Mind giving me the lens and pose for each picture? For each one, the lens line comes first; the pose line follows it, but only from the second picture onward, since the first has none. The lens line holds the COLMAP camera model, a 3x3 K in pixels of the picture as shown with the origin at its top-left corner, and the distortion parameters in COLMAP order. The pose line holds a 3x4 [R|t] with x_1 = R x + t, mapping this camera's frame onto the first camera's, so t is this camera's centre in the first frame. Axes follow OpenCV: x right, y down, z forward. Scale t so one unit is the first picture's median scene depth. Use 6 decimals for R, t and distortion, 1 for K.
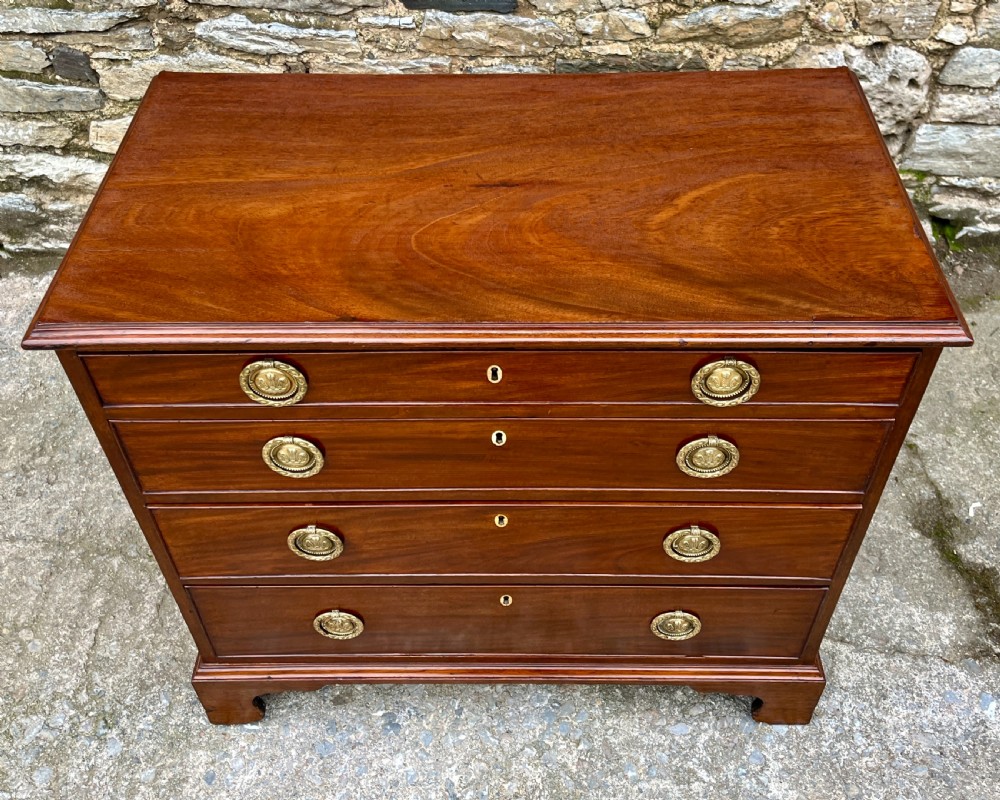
lens RADIAL K [[1005.5, 0, 506.5], [0, 1005.5, 350.7], [0, 0, 1]] dist [0.027726, 0.000000]
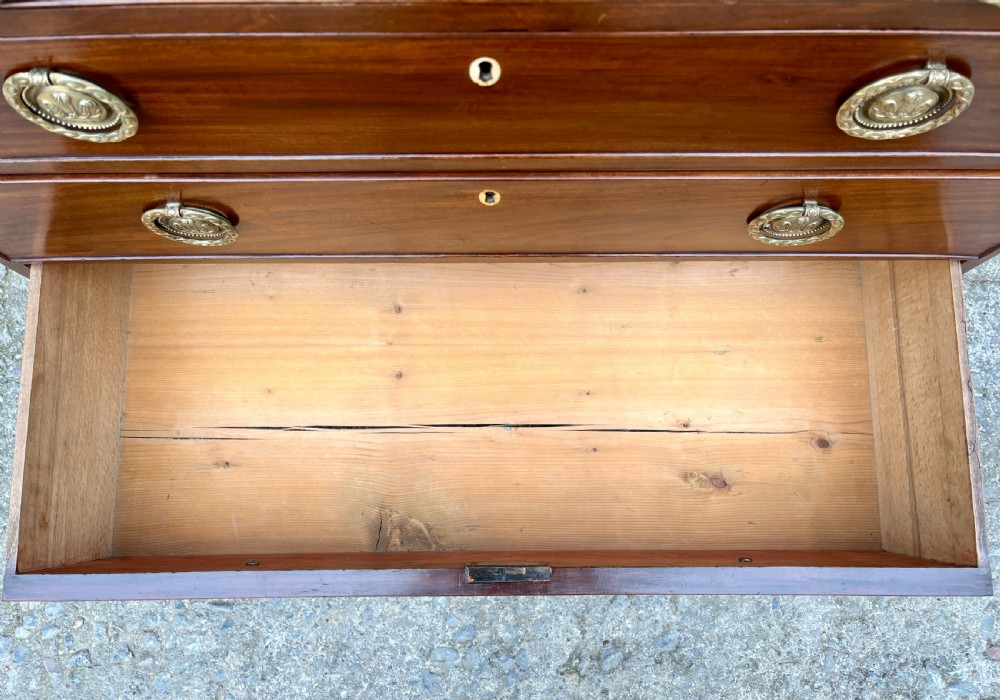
lens RADIAL K [[769.0, 0, 499.4], [0, 769.0, 370.8], [0, 0, 1]] dist [0.059269, -0.088003]
pose [[0.999897, -0.009623, 0.010643, -0.004410], [0.002207, 0.836102, 0.548570, 0.003442], [-0.014177, -0.548490, 0.836037, 0.460490]]
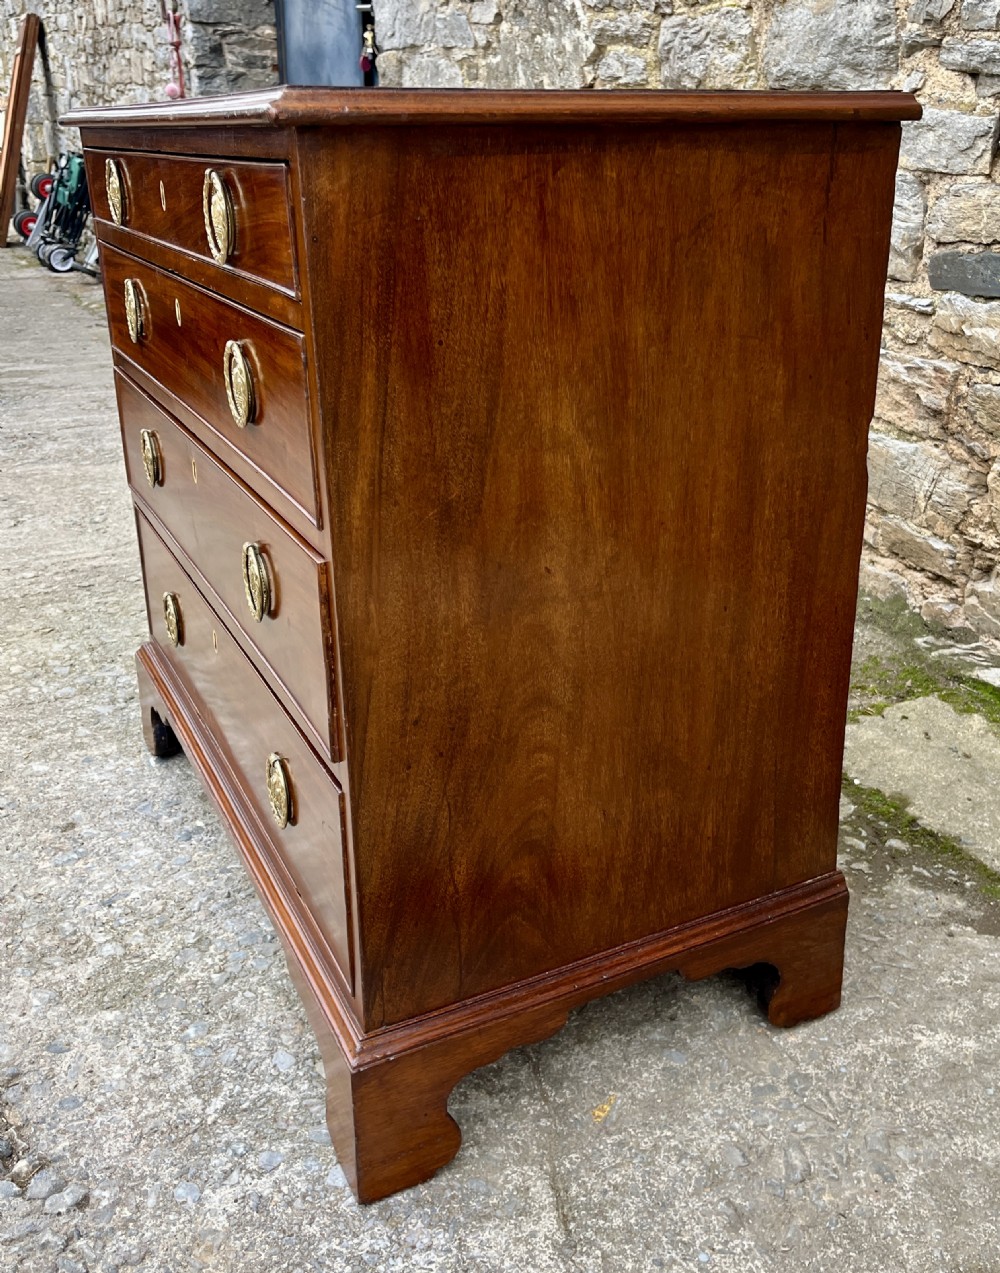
lens RADIAL K [[1222.2, 0, 552.8], [0, 1222.2, 592.5], [0, 0, 1]] dist [0.026419, 0.000000]
pose [[0.470328, 0.321914, -0.821683, 0.803771], [-0.627628, 0.776567, -0.055013, 0.097543], [0.620382, 0.541585, 0.567284, 0.549737]]
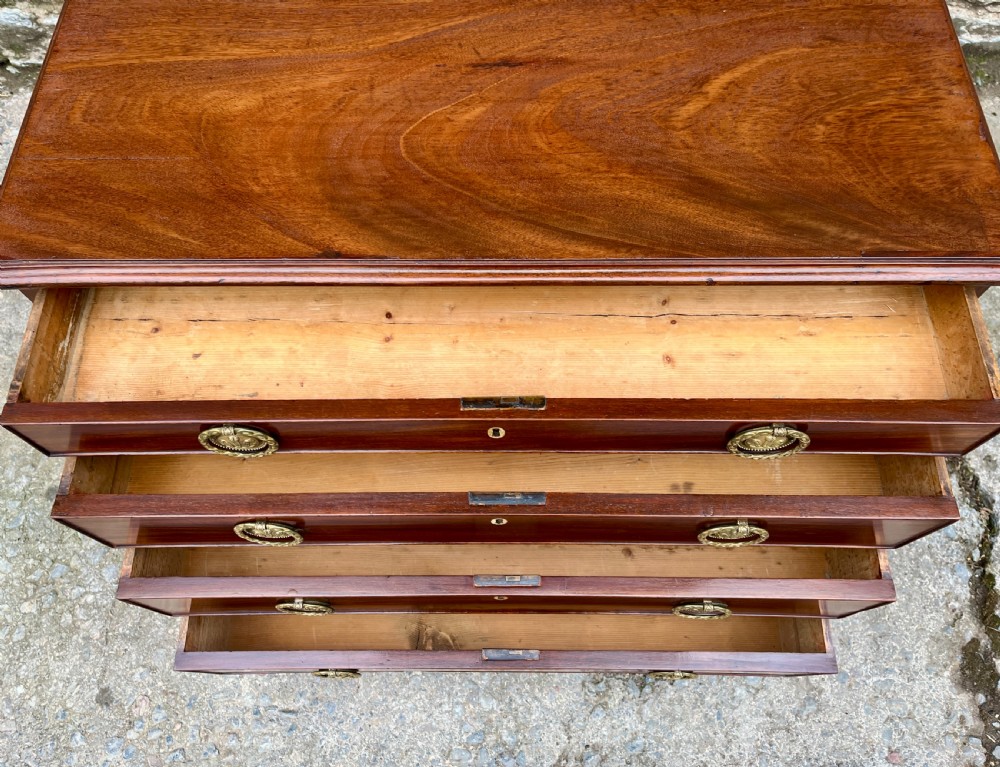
lens RADIAL K [[790.1, 0, 487.4], [0, 790.1, 380.9], [0, 0, 1]] dist [0.053838, -0.078908]
pose [[0.999986, -0.003427, -0.004056, -0.012330], [0.004595, 0.941278, 0.337602, -0.107042], [0.002661, -0.337615, 0.941280, 0.204409]]
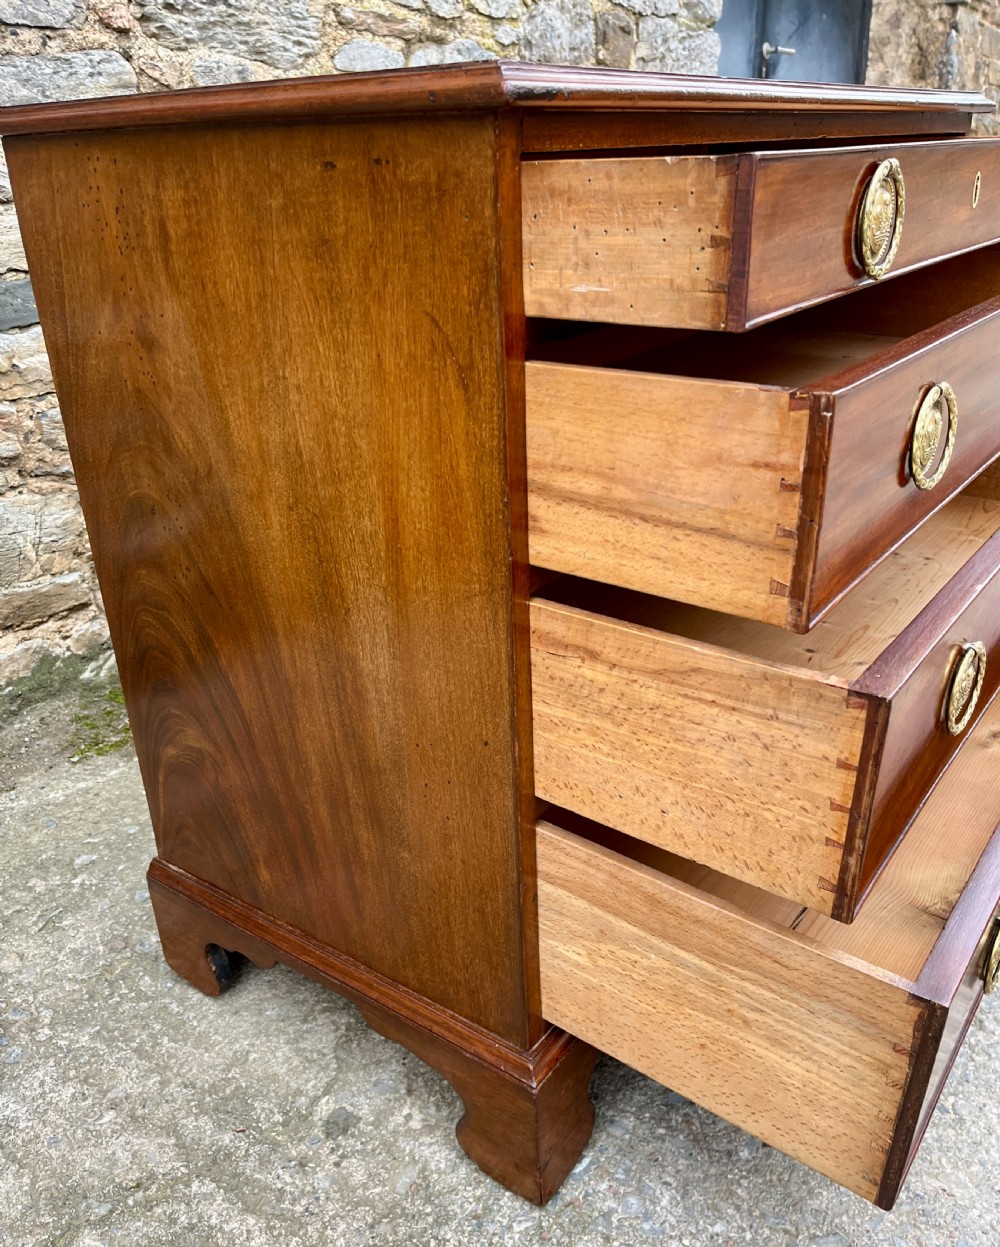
lens RADIAL K [[1054.3, 0, 512.7], [0, 1054.3, 674.6], [0, 0, 1]] dist [0.073080, -0.112753]
pose [[0.584321, -0.367101, 0.723744, -0.641743], [0.593155, 0.801847, -0.072173, 0.179934], [-0.553837, 0.471464, 0.686284, 0.506741]]
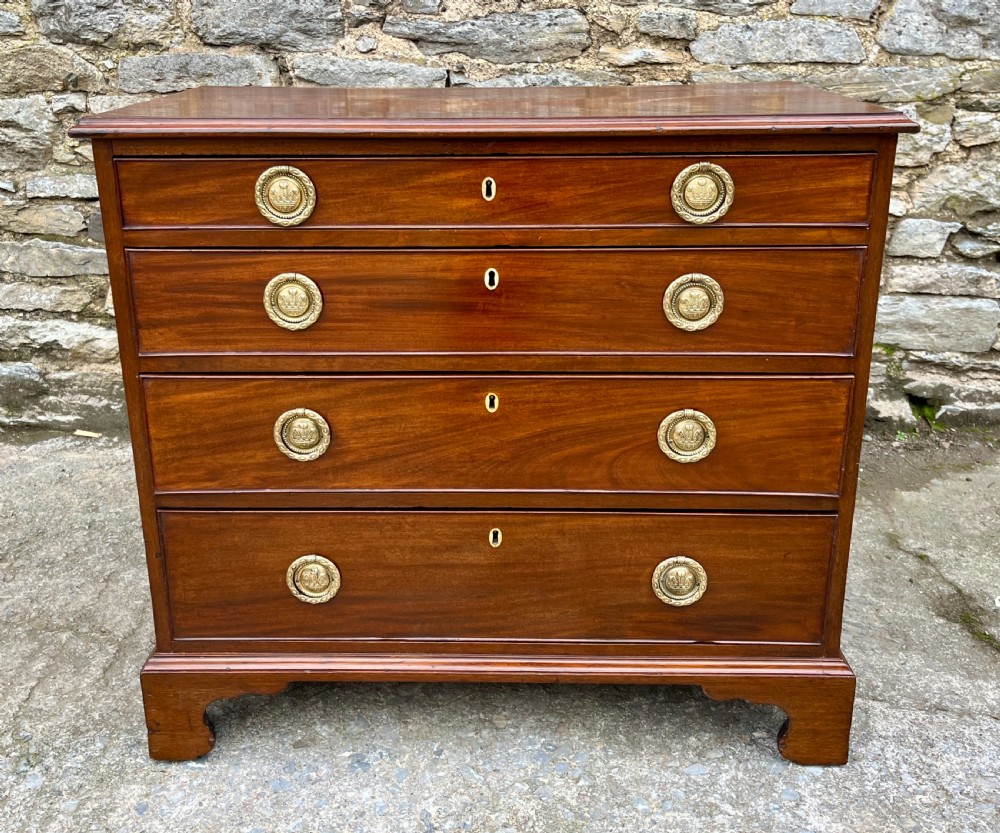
lens RADIAL K [[1038.5, 0, 477.5], [0, 1038.5, 349.8], [0, 0, 1]] dist [0.027051, 0.000000]
pose [[0.999911, 0.008572, -0.010181, -0.007841], [-0.012244, 0.892396, -0.451088, 0.479638], [0.005218, 0.451172, 0.892422, 0.052127]]
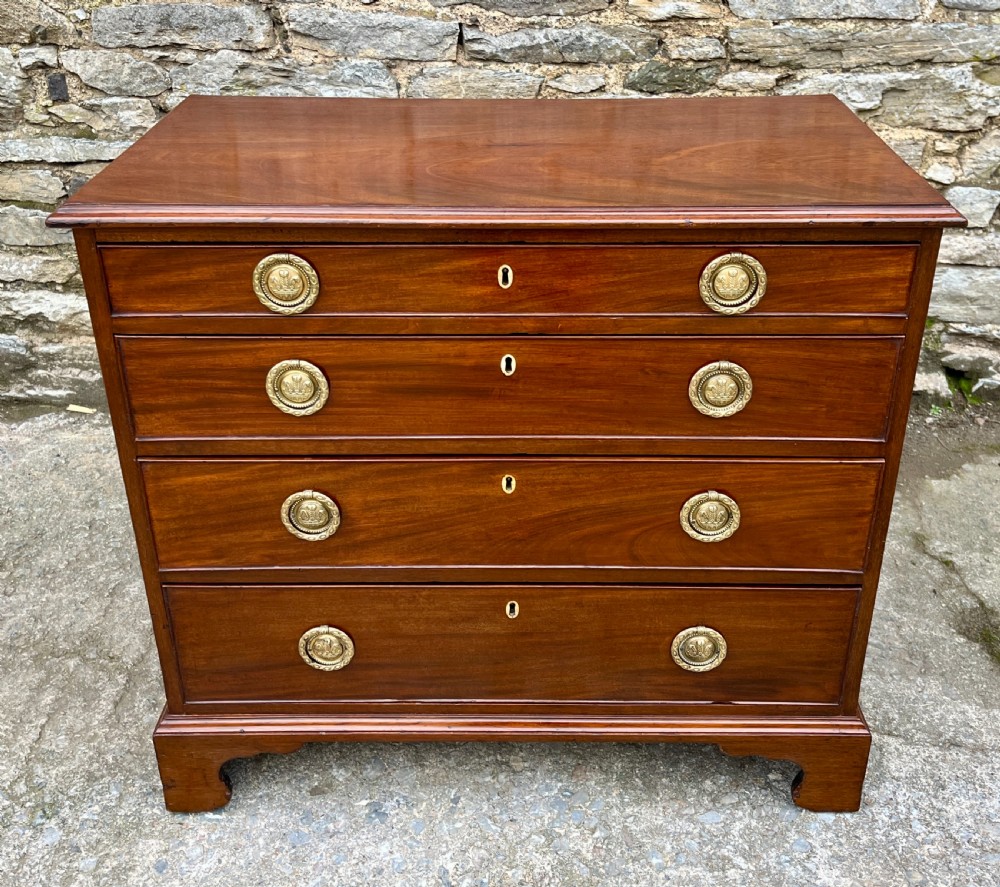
lens RADIAL K [[1104.6, 0, 516.5], [0, 1104.6, 376.3], [0, 0, 1]] dist [0.027550, 0.000000]
pose [[0.999911, 0.007883, 0.010736, -0.008165], [-0.004180, 0.951041, -0.309038, 0.324044], [-0.012646, 0.308965, 0.950989, -0.019905]]
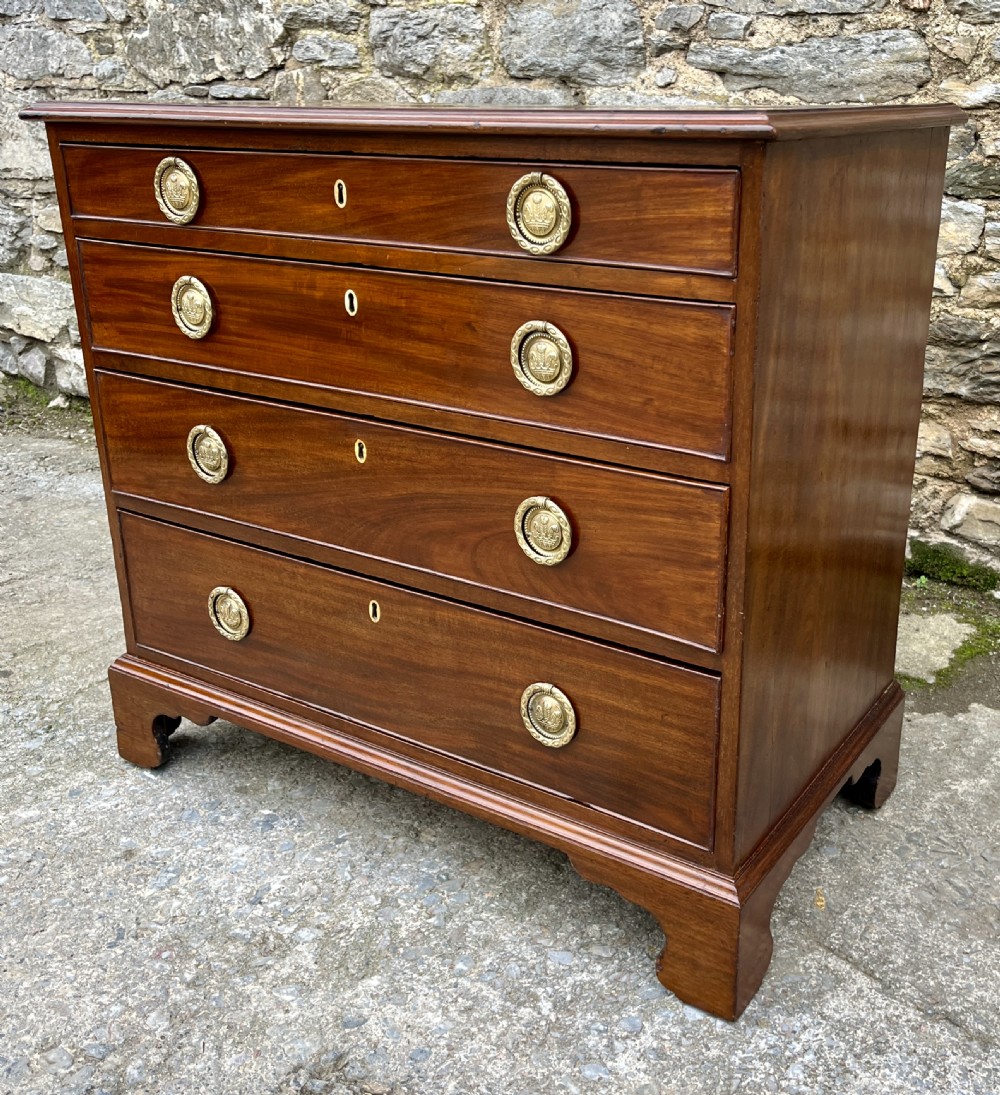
lens RADIAL K [[1190.1, 0, 585.4], [0, 1190.1, 528.3], [0, 0, 1]] dist [0.026152, 0.000000]
pose [[0.848314, 0.195300, -0.492160, 0.551837], [-0.384009, 0.866877, -0.317903, 0.391229], [0.364555, 0.458675, 0.810380, 0.225478]]
